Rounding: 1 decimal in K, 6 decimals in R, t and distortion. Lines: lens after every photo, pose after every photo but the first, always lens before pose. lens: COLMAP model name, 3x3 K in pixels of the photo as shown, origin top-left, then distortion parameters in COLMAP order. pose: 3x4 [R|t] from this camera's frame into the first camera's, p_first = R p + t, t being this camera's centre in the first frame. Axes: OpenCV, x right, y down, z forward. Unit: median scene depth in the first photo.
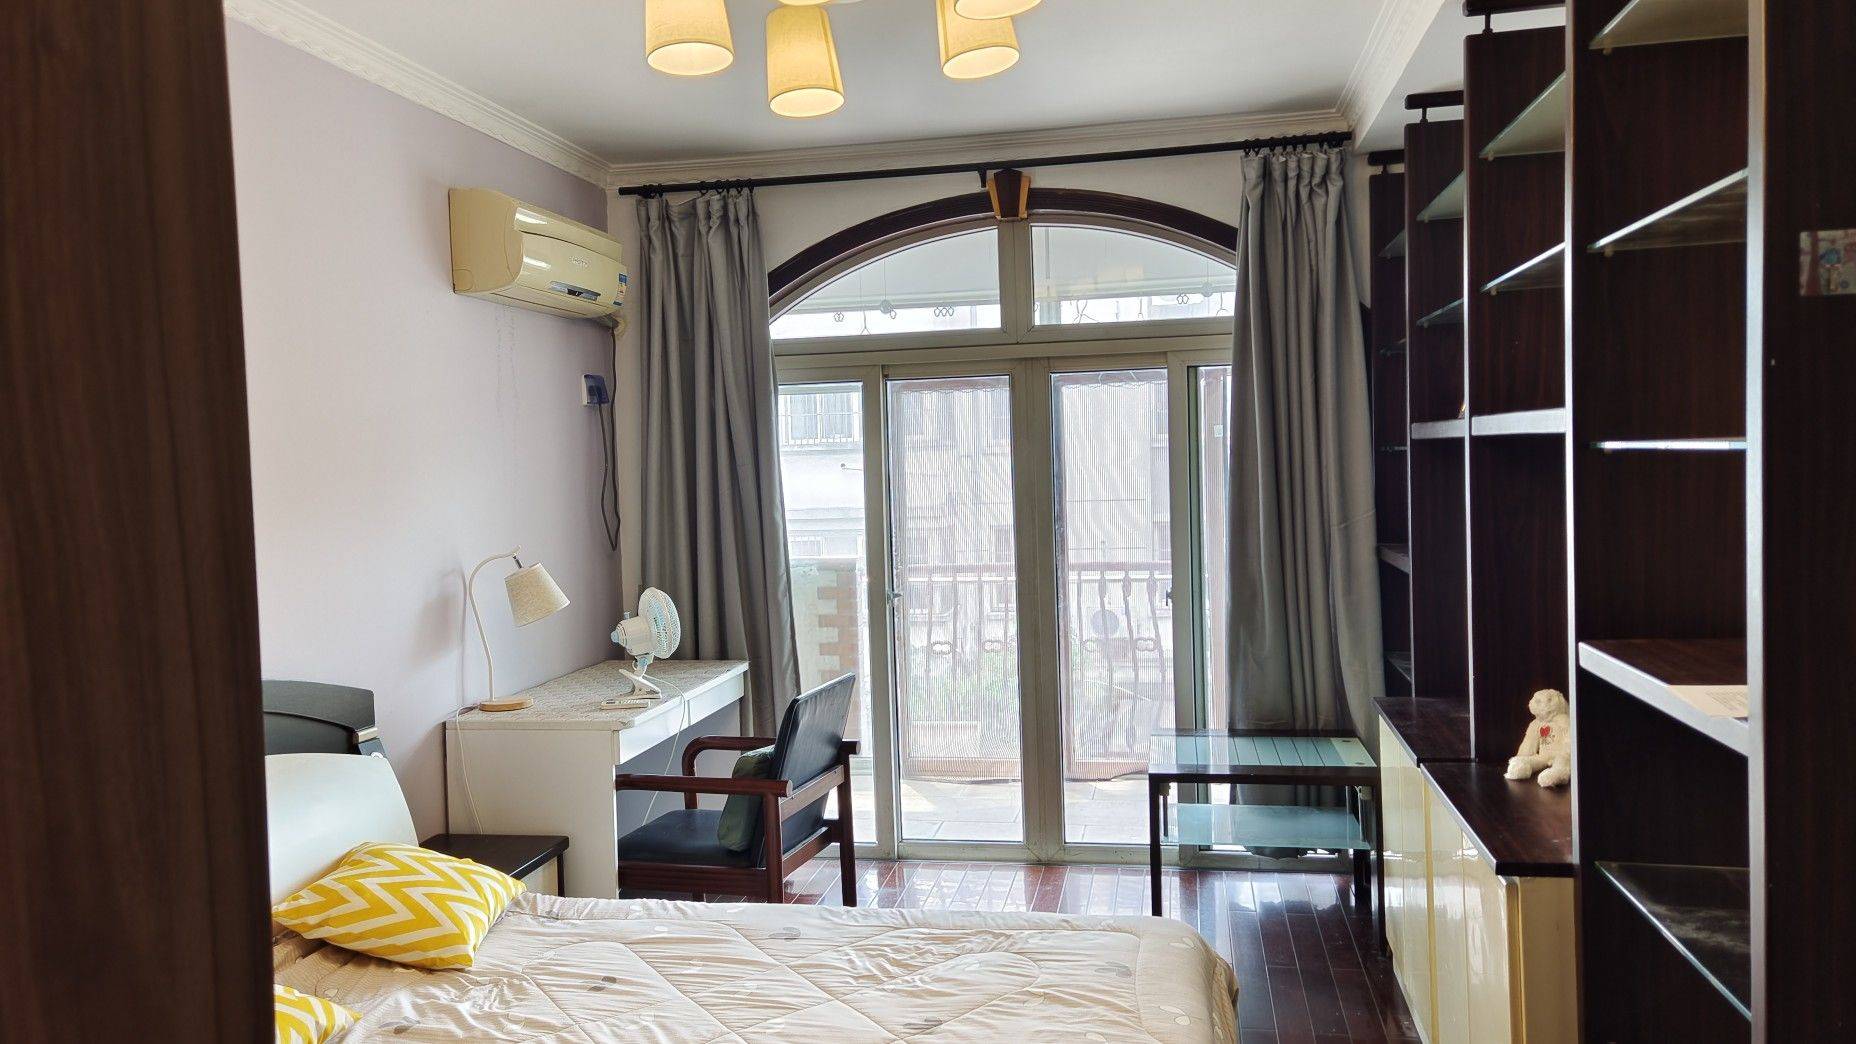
lens RADIAL K [[1331.6, 0, 925.7], [0, 1331.6, 509.2], [0, 0, 1]] dist [0.002751, -0.000206]
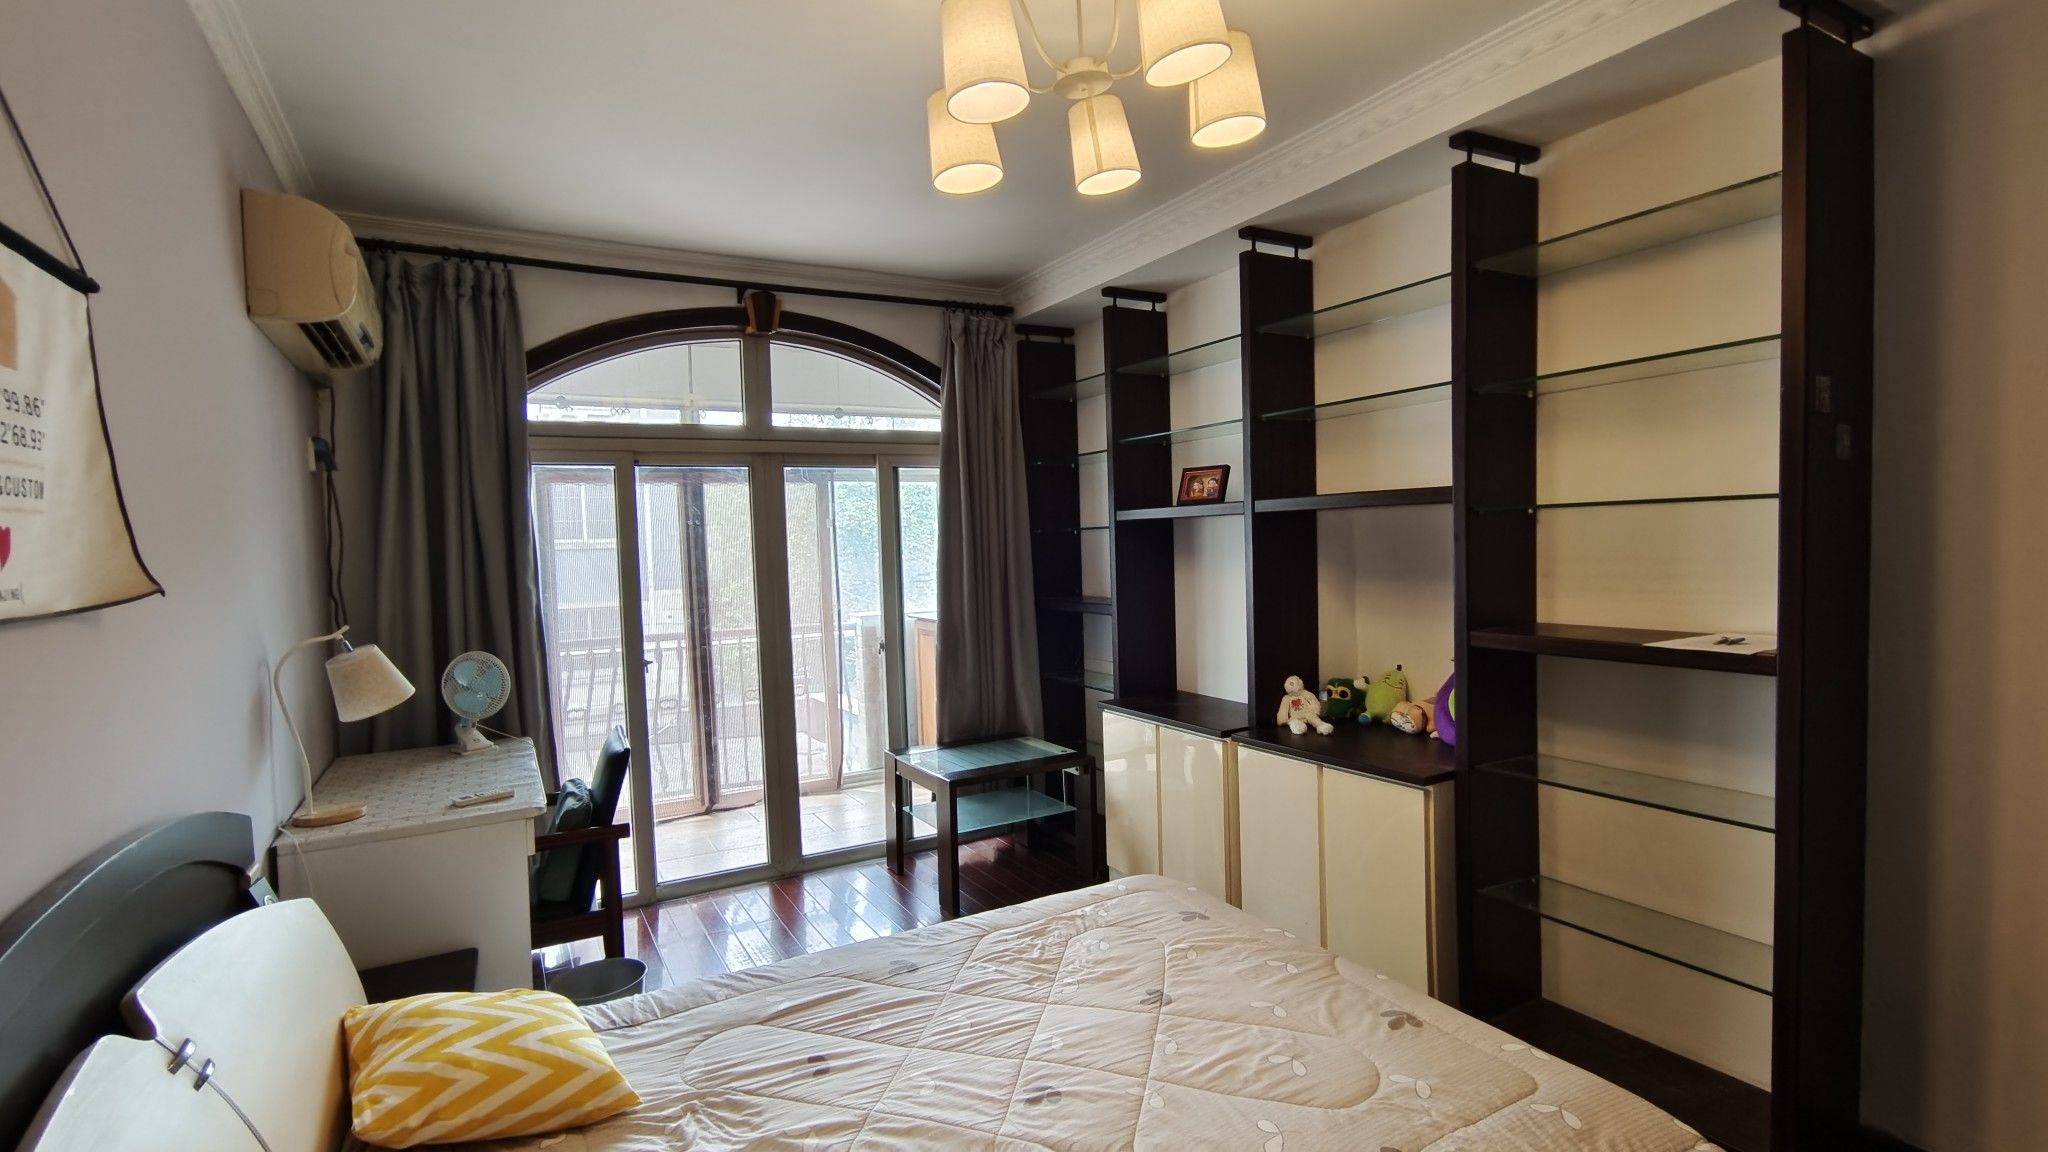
lens RADIAL K [[951.1, 0, 1025.3], [0, 951.1, 593.2], [0, 0, 1]] dist [0.001874, 0.000493]
pose [[0.765612, -0.024514, 0.642835, -0.308507], [0.027882, 0.999599, 0.004912, 0.013021], [-0.642698, 0.014163, 0.765989, 0.215921]]
